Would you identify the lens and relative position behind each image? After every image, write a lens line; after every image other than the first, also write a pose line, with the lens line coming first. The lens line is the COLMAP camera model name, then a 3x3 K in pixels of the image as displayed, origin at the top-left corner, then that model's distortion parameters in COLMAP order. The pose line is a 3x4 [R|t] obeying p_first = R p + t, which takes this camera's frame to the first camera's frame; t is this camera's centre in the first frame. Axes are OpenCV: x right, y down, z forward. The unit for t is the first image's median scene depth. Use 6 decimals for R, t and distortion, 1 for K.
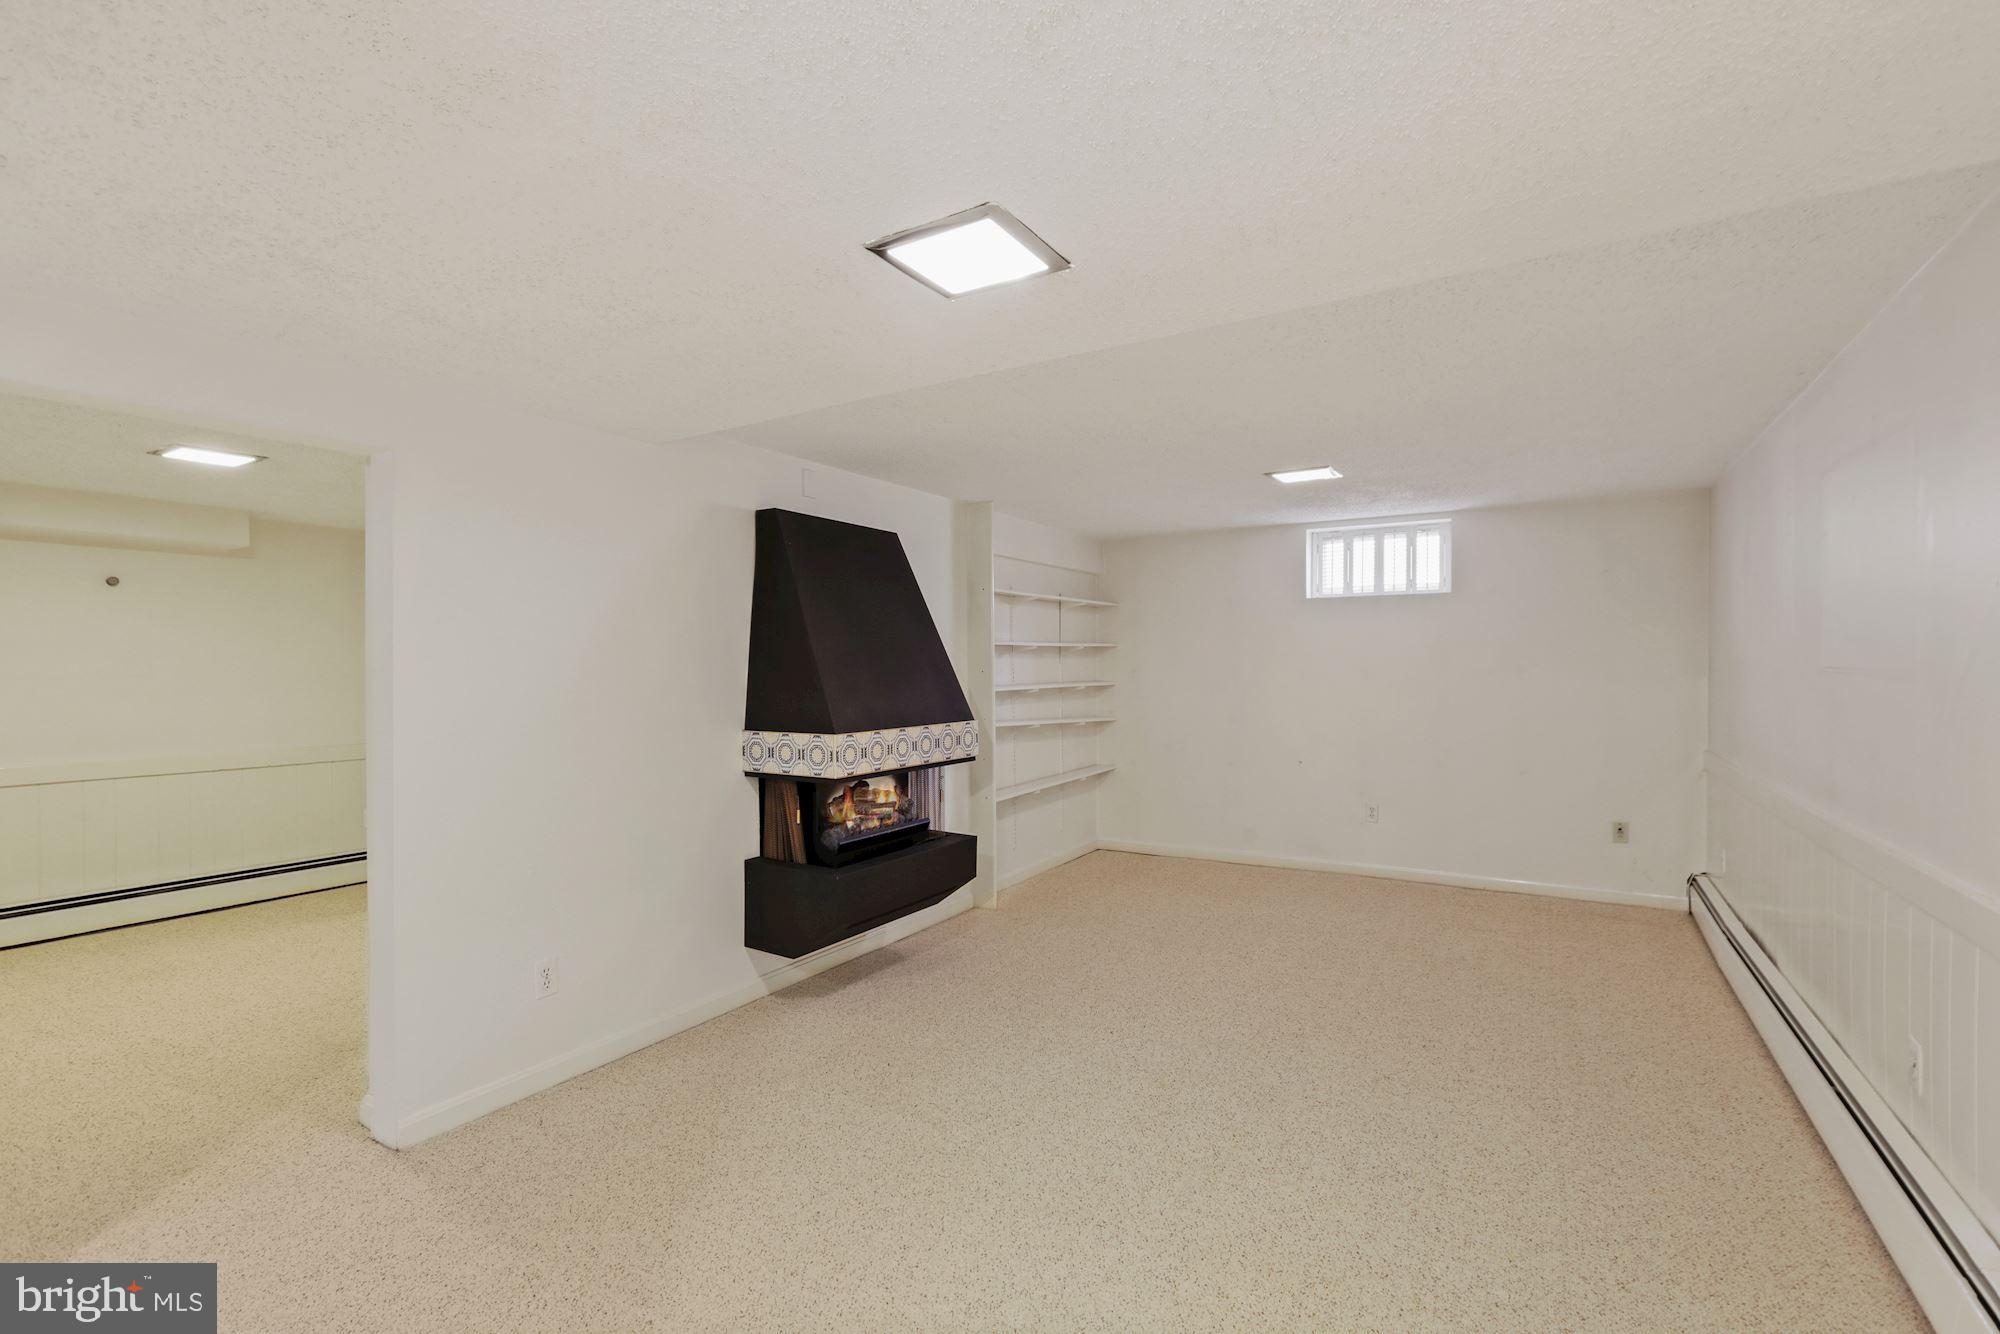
lens RADIAL K [[907.3, 0, 990.2], [0, 907.3, 669.0], [0, 0, 1]] dist [-0.000418, 0.001473]
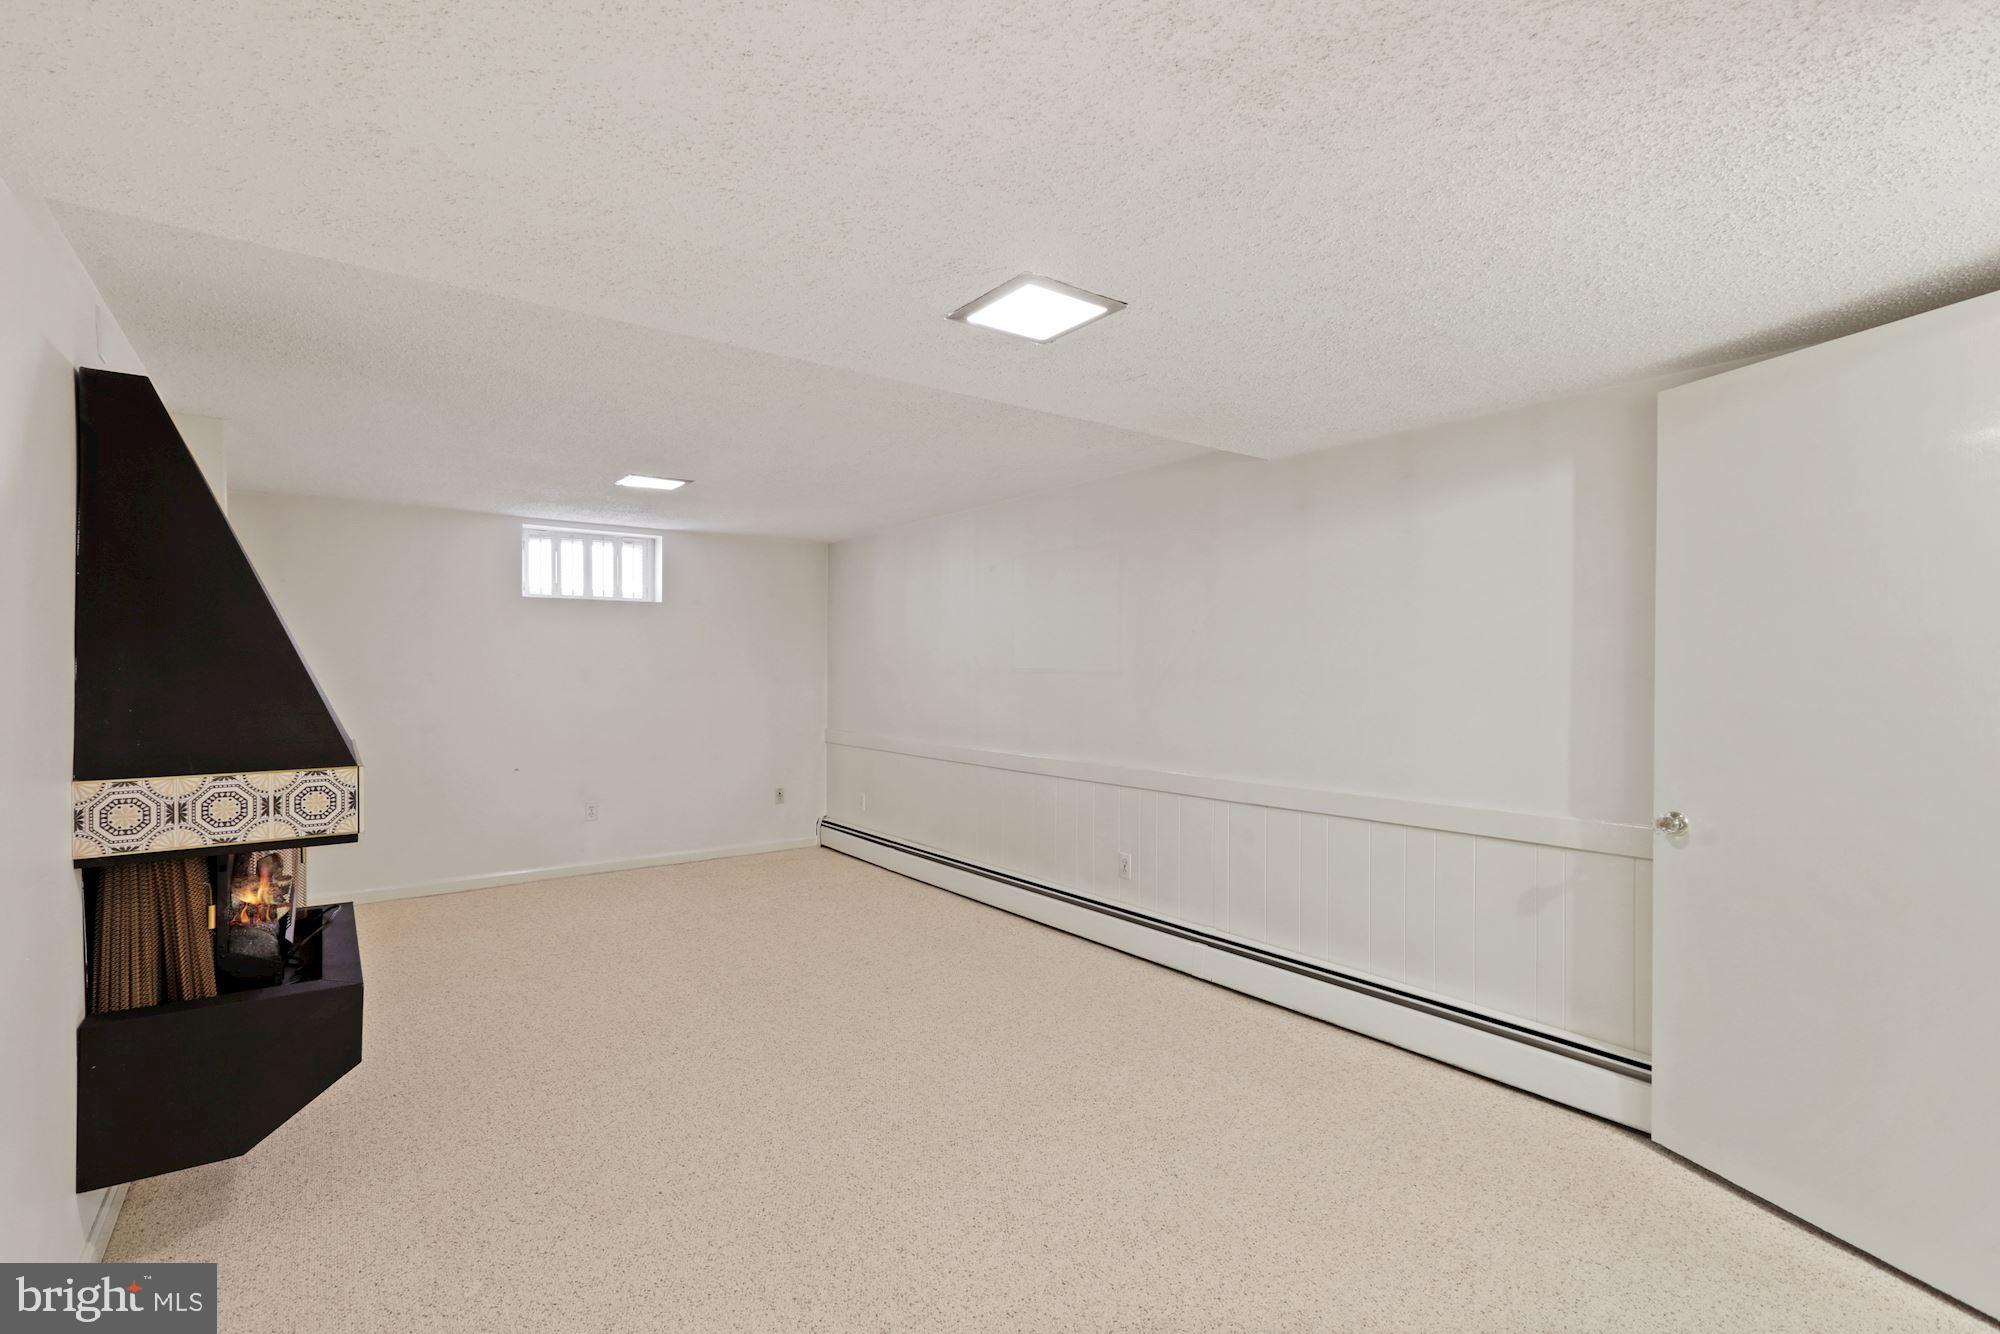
lens RADIAL K [[907.3, 0, 994.5], [0, 907.3, 672.9], [0, 0, 1]] dist [-0.000418, 0.001473]
pose [[0.358317, 0.004122, 0.933591, -0.423312], [-0.003677, 0.999989, -0.003004, 0.004181], [-0.933593, -0.002356, 0.358328, 0.236730]]
